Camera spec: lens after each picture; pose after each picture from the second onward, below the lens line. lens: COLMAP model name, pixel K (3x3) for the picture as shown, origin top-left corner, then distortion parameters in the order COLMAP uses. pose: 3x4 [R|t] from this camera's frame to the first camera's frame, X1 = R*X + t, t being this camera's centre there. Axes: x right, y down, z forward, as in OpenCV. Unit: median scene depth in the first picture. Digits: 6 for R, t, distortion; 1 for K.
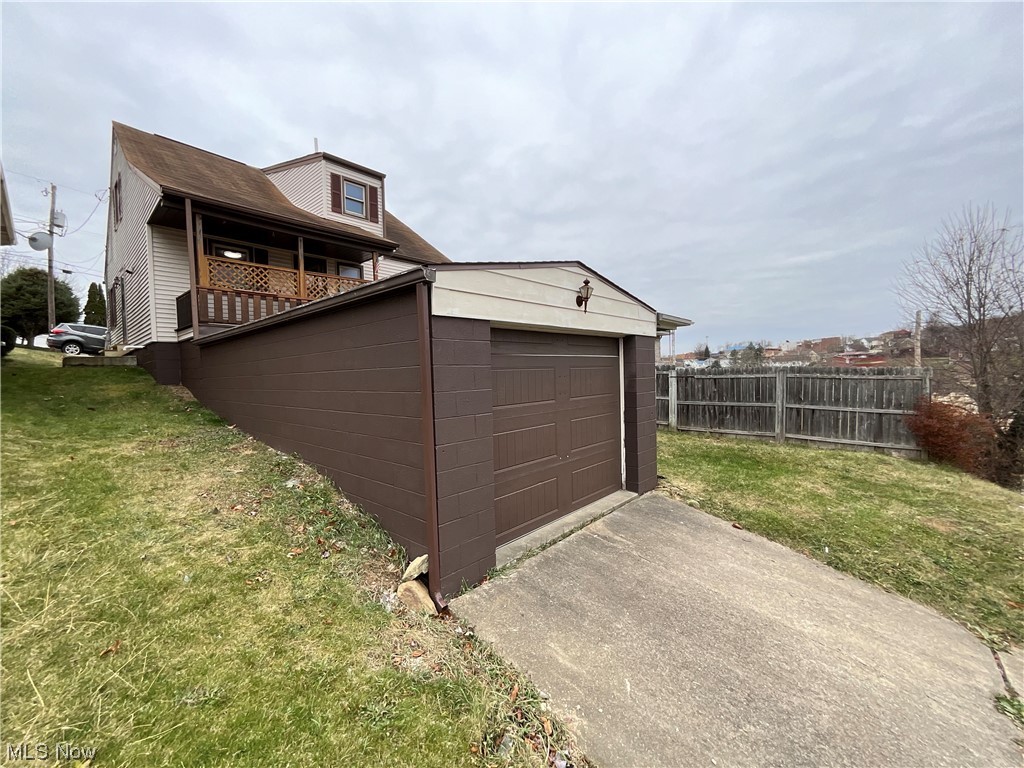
lens RADIAL K [[416.2, 0, 512.0], [0, 416.2, 384.0], [0, 0, 1]] dist [-0.002091, 0.000234]
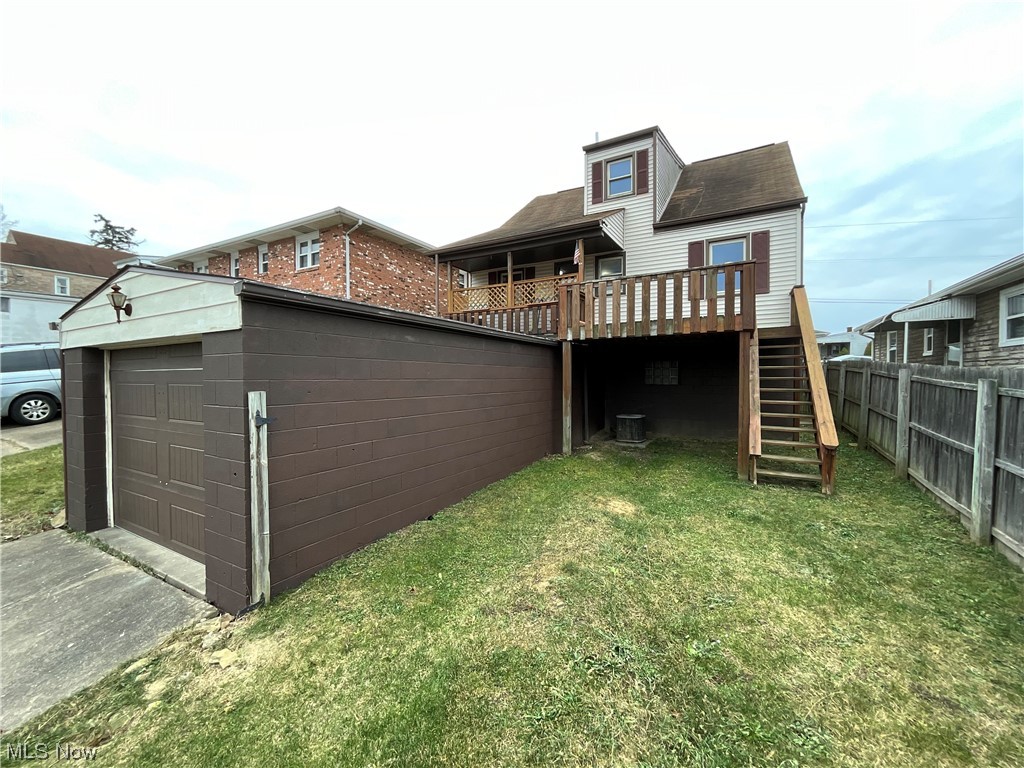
lens RADIAL K [[416.2, 0, 512.0], [0, 416.2, 384.0], [0, 0, 1]] dist [-0.002091, 0.000234]
pose [[0.220642, 0.044592, -0.974335, 0.533041], [-0.029056, 0.998812, 0.039132, -0.043793], [0.974922, 0.019676, 0.221675, 0.703908]]
